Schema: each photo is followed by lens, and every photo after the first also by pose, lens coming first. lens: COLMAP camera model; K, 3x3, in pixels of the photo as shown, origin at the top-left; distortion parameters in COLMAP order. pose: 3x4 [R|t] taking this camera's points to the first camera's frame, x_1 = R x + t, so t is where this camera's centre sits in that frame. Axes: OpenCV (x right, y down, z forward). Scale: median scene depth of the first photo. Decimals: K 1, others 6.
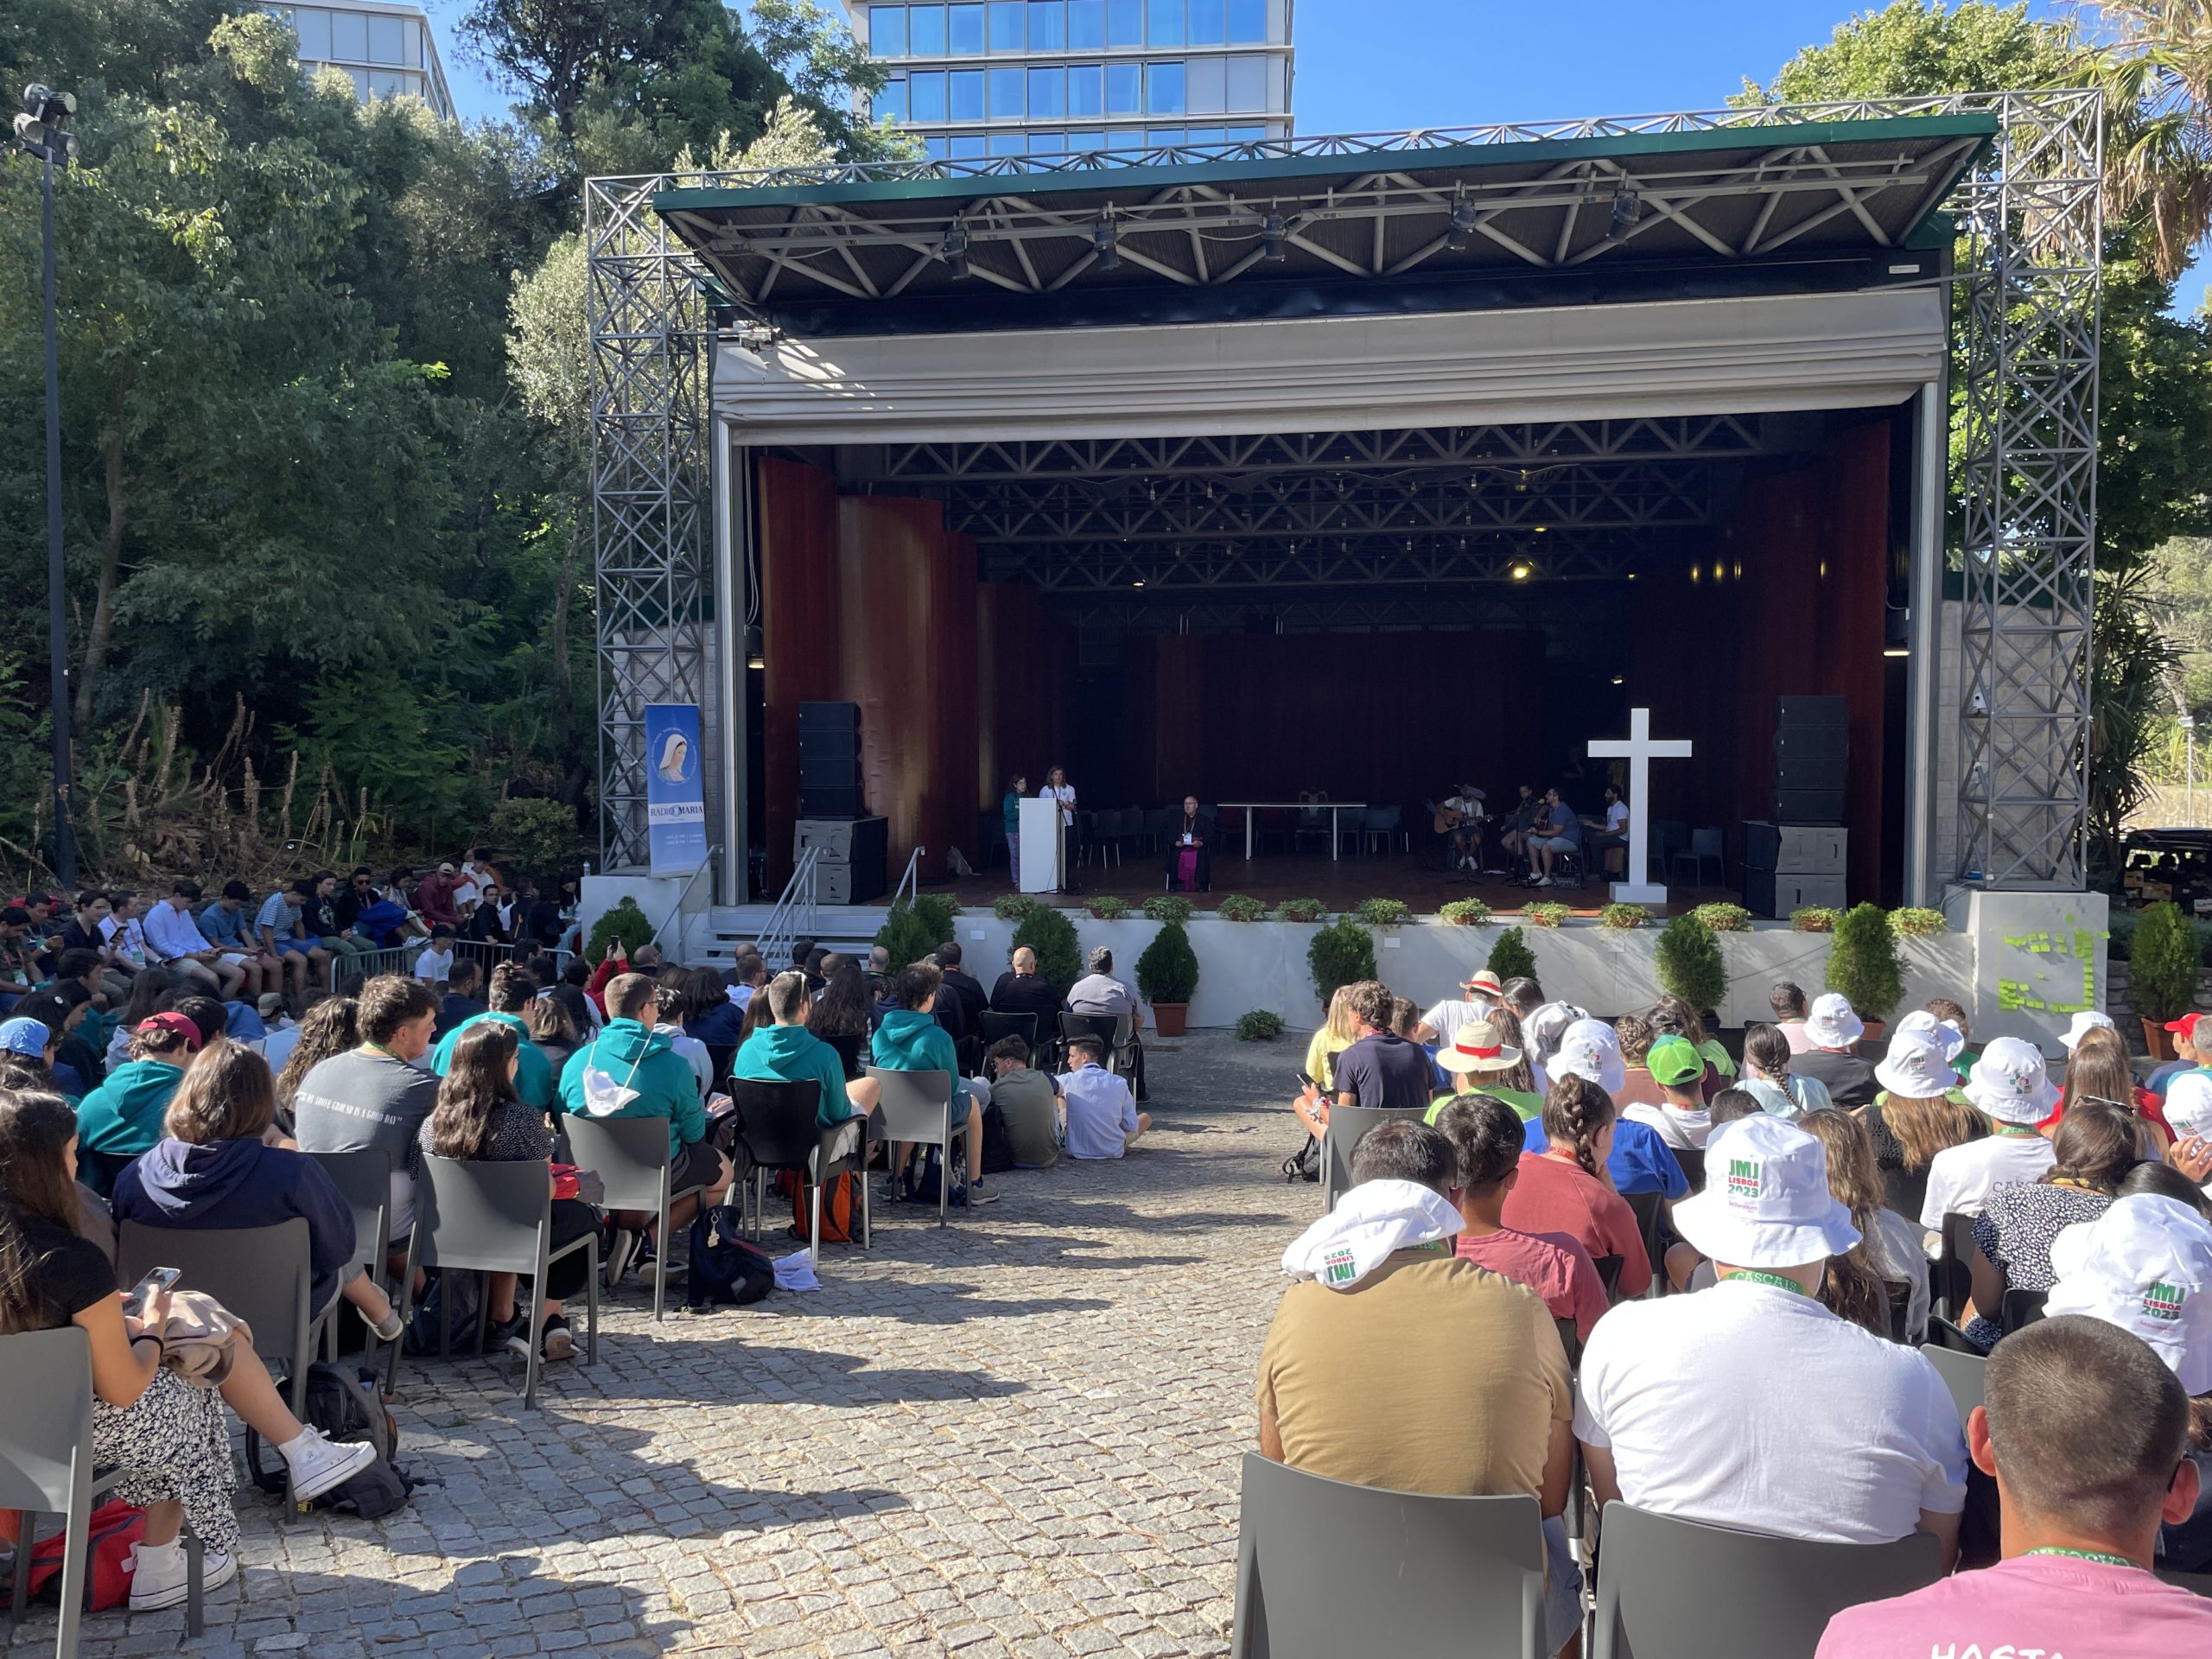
lens RADIAL K [[1660.2, 0, 1109.2], [0, 1660.2, 812.6], [0, 0, 1]] dist [0.072016, -0.098250]
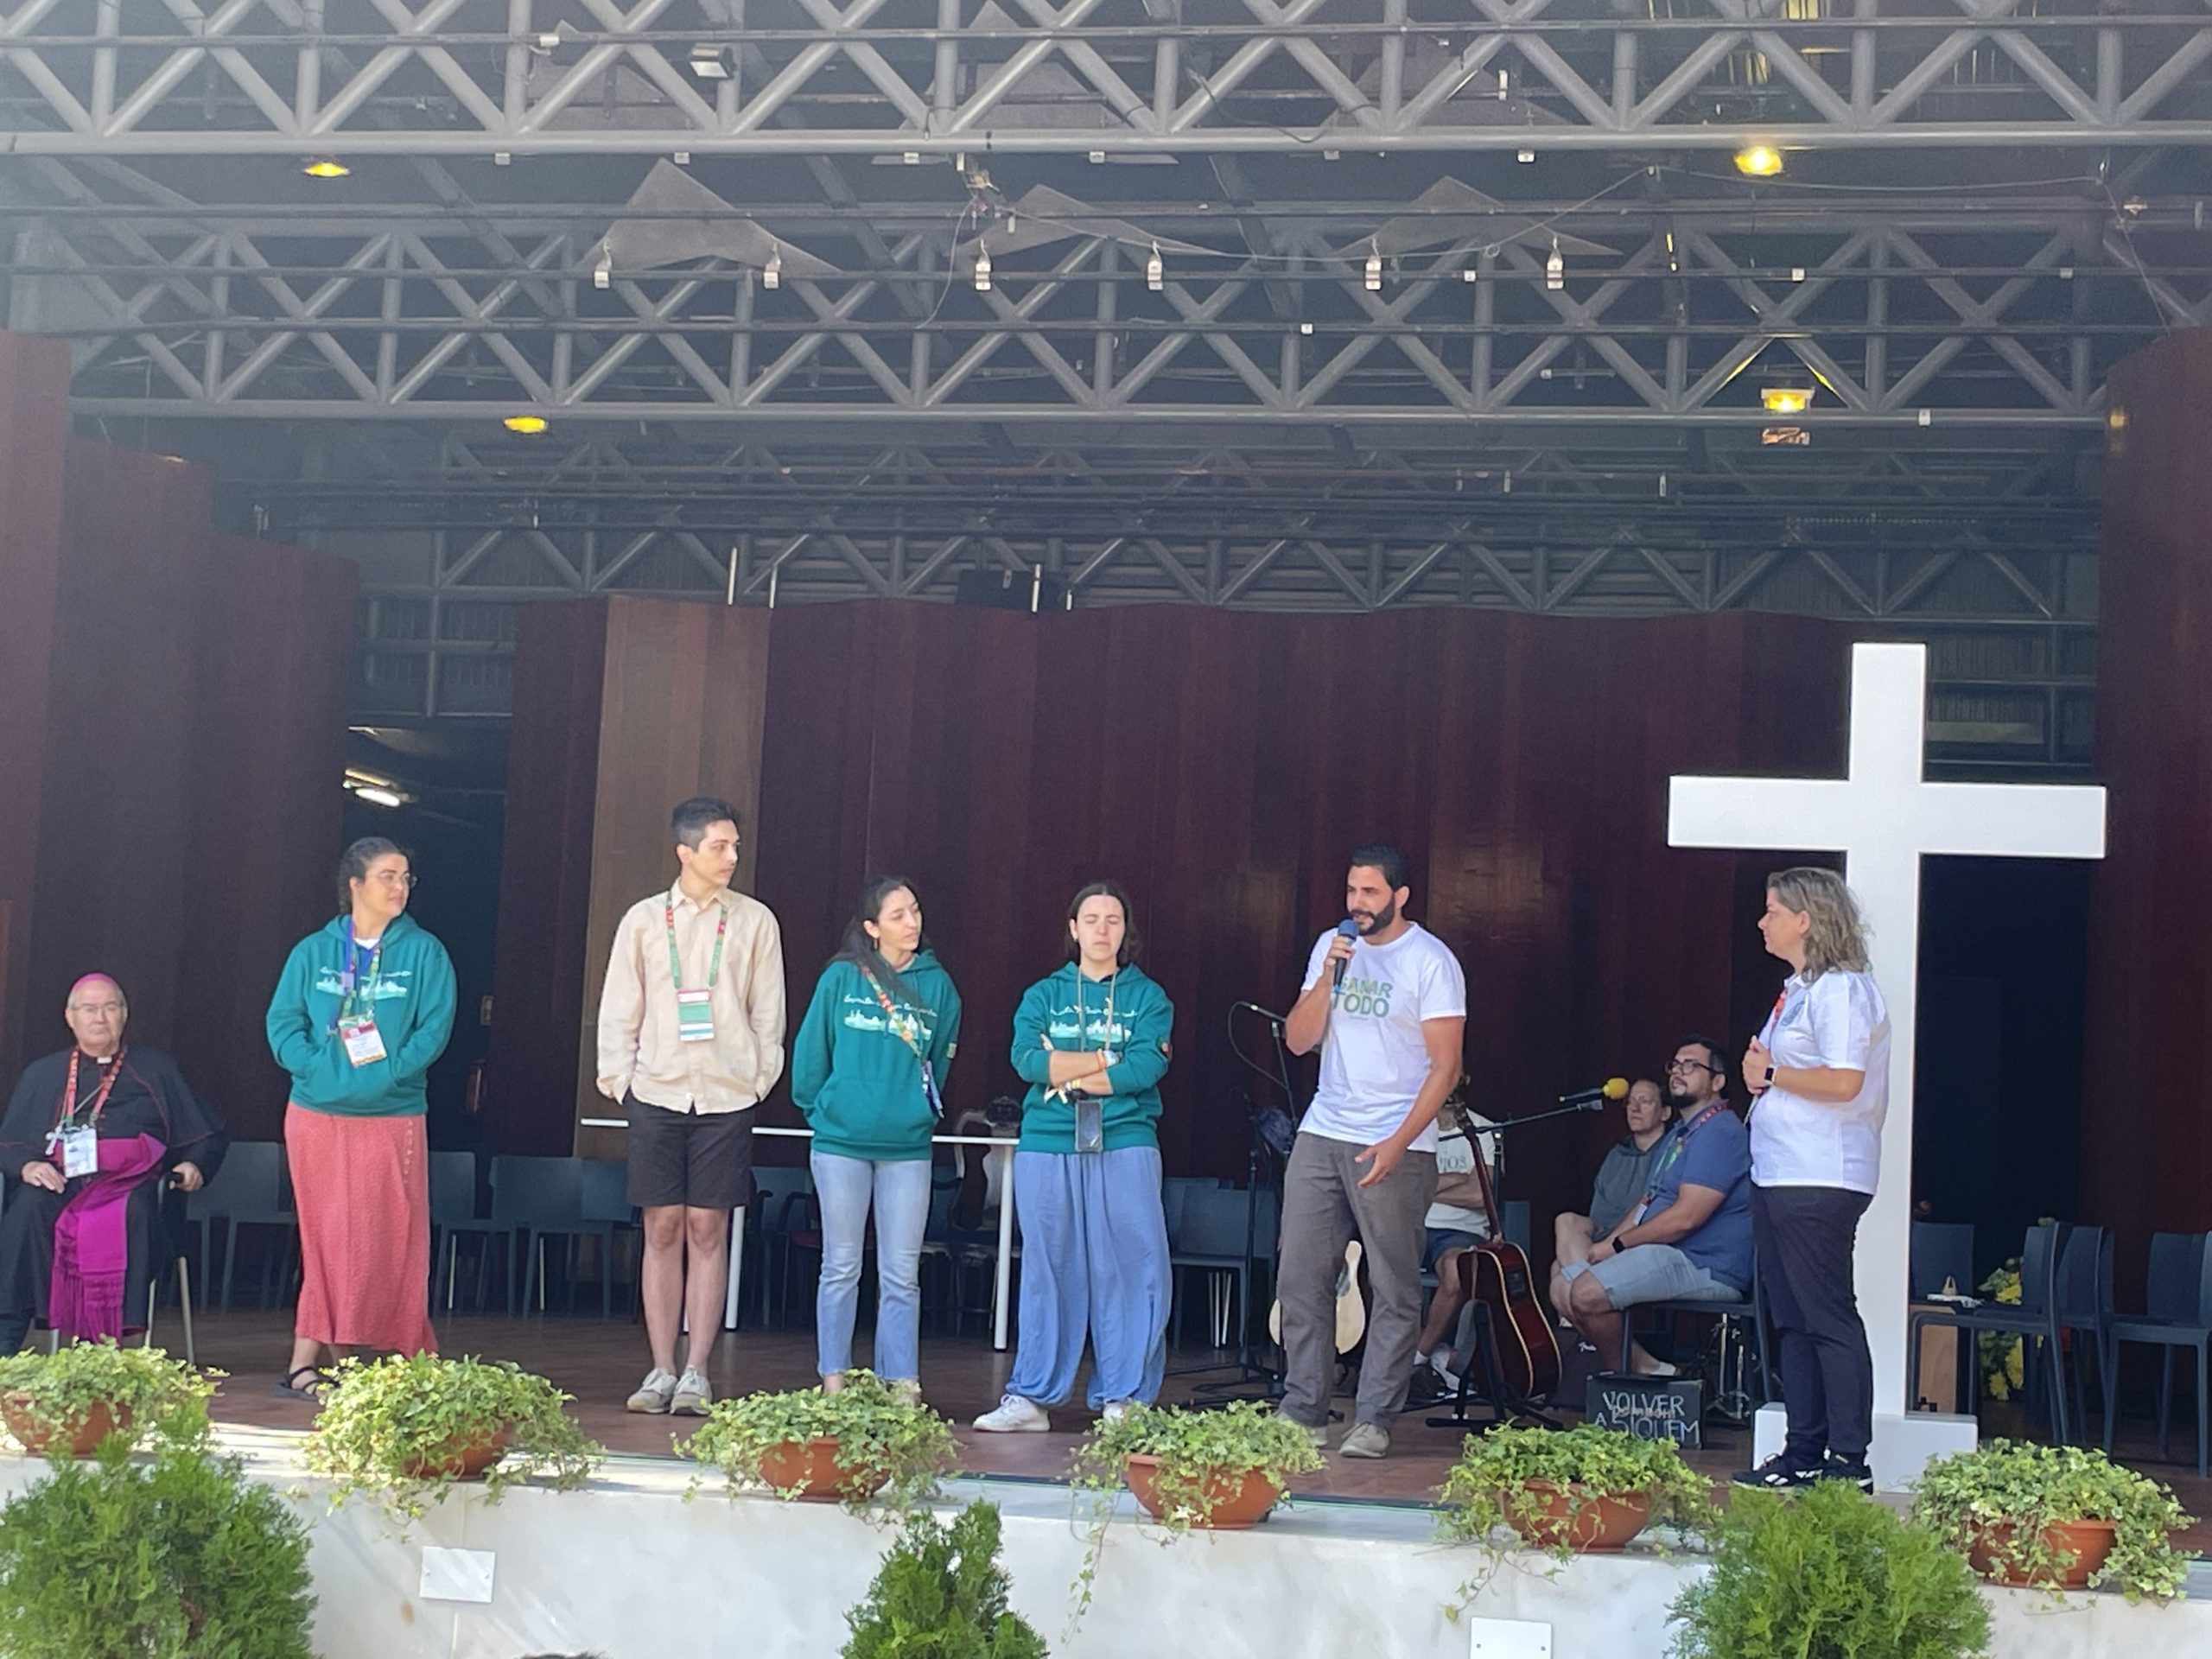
lens RADIAL K [[4011.4, 0, 1120.6], [0, 4011.4, 826.0], [0, 0, 1]] dist [0.120380, 0.000000]
pose [[0.997885, 0.046275, -0.045661, 0.238191], [-0.052198, 0.988993, -0.138450, 0.045658], [0.038752, 0.140541, 0.989316, 0.446433]]
